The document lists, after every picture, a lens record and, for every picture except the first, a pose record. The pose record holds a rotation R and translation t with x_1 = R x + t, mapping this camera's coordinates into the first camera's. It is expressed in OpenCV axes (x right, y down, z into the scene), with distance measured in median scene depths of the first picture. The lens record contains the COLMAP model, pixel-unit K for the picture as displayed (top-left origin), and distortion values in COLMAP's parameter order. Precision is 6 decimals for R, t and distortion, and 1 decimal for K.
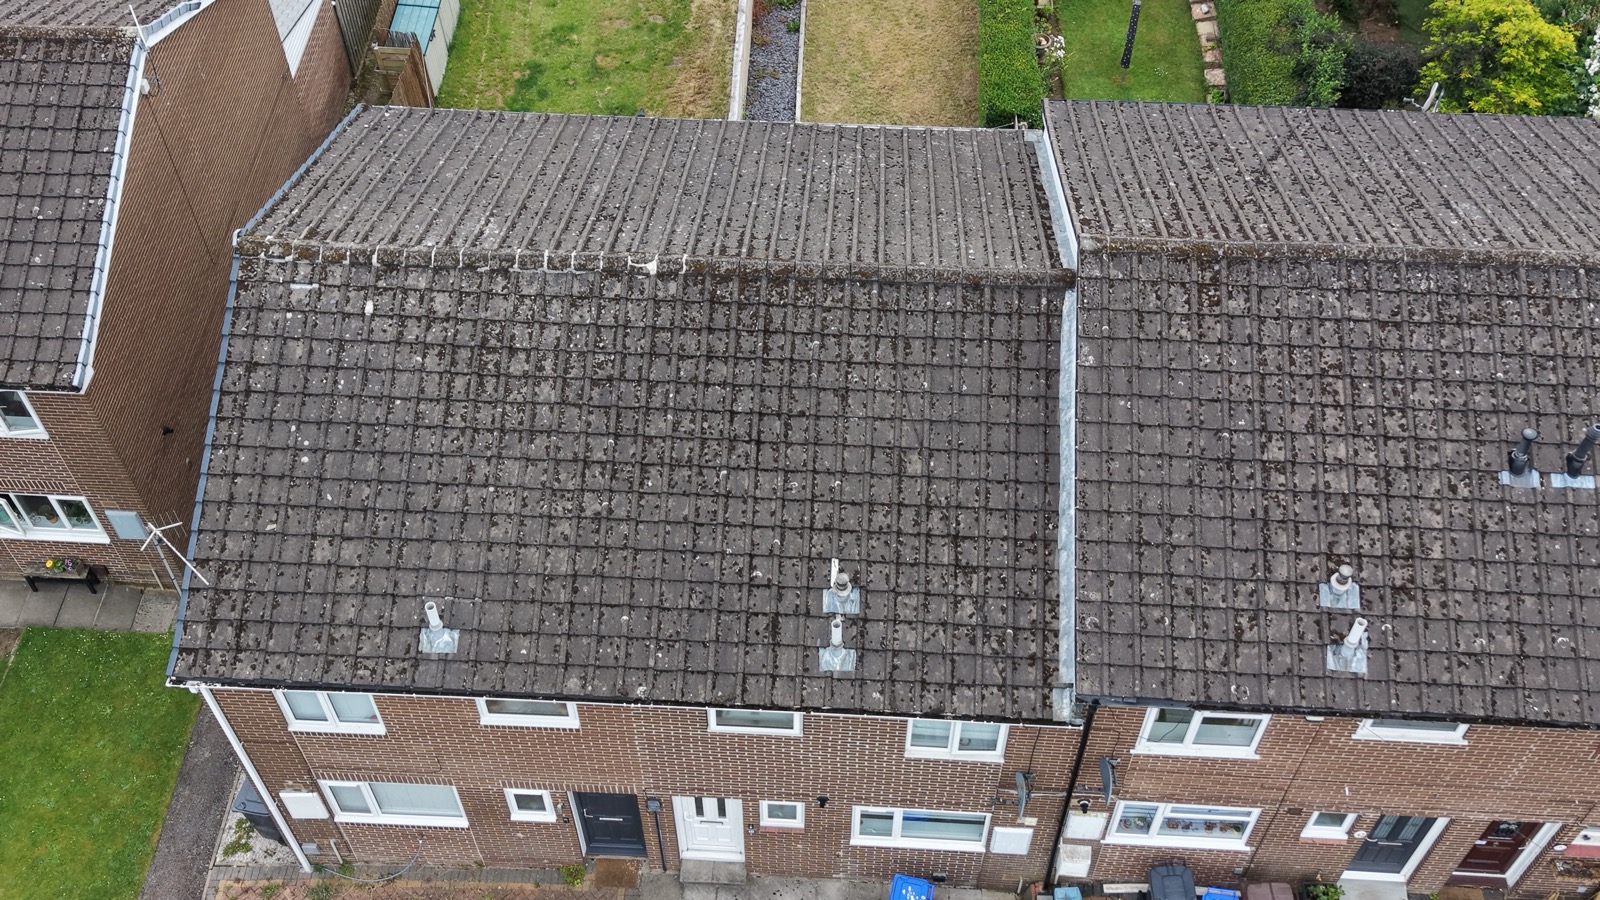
lens RADIAL K [[1109.6, 0, 803.2], [0, 1109.6, 586.2], [0, 0, 1]] dist [0.011671, -0.013428]
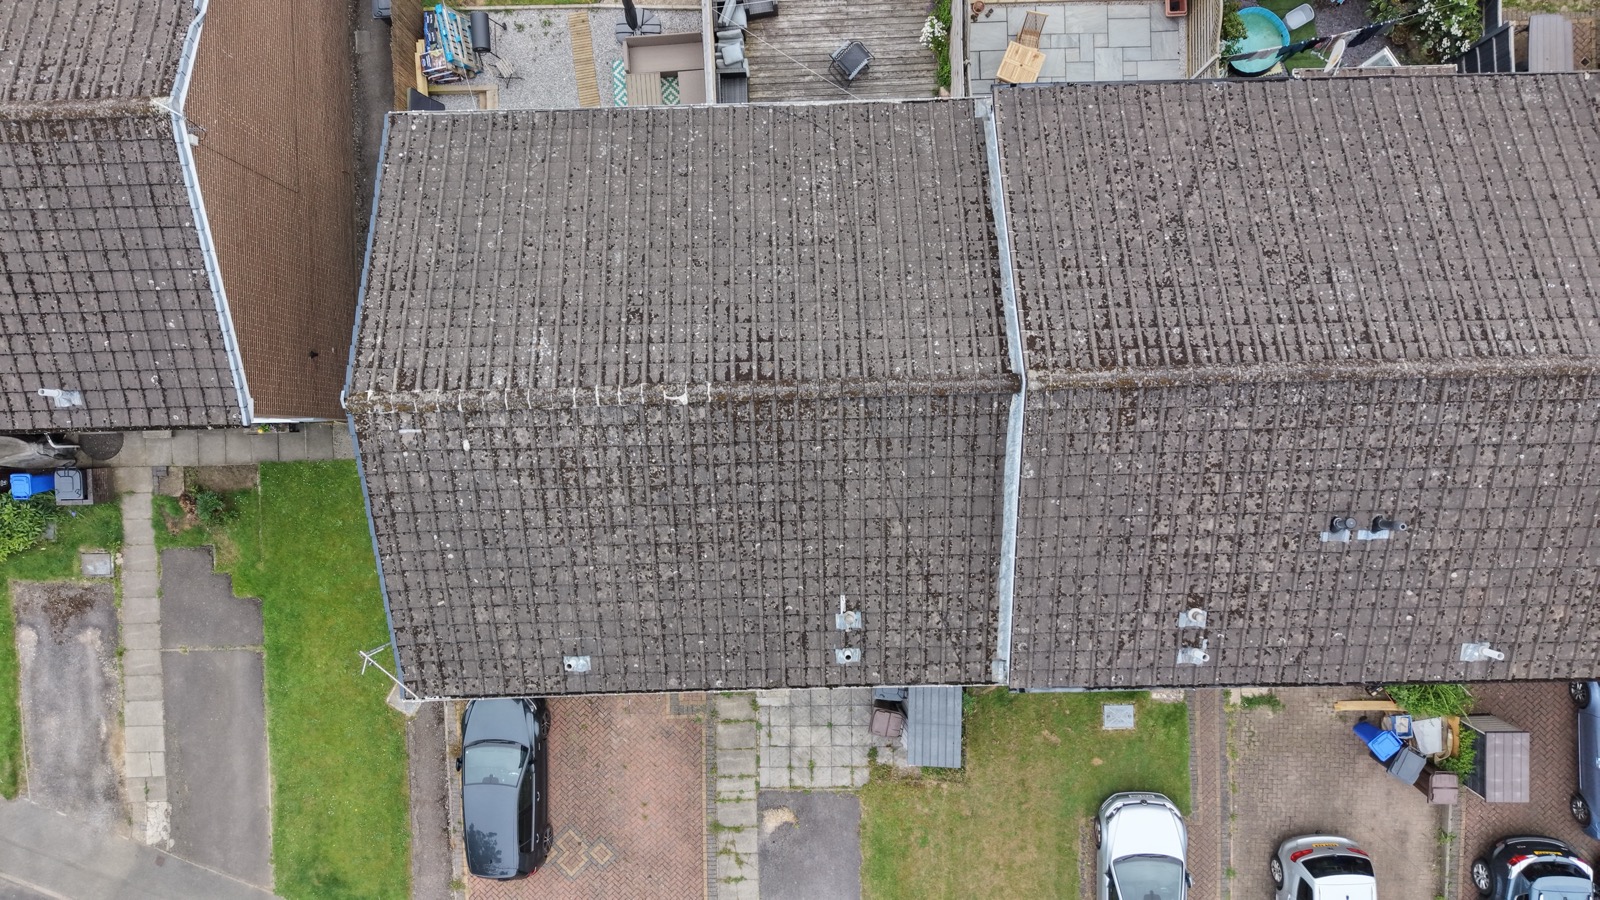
lens RADIAL K [[740.7, 0, 802.4], [0, 740.7, 449.0], [0, 0, 1]] dist [0.000825, -0.000455]
pose [[0.996713, -0.081013, 0.000736, -0.008218], [0.072517, 0.896158, 0.437770, -0.612359], [-0.036125, -0.436277, 0.899087, 0.229877]]
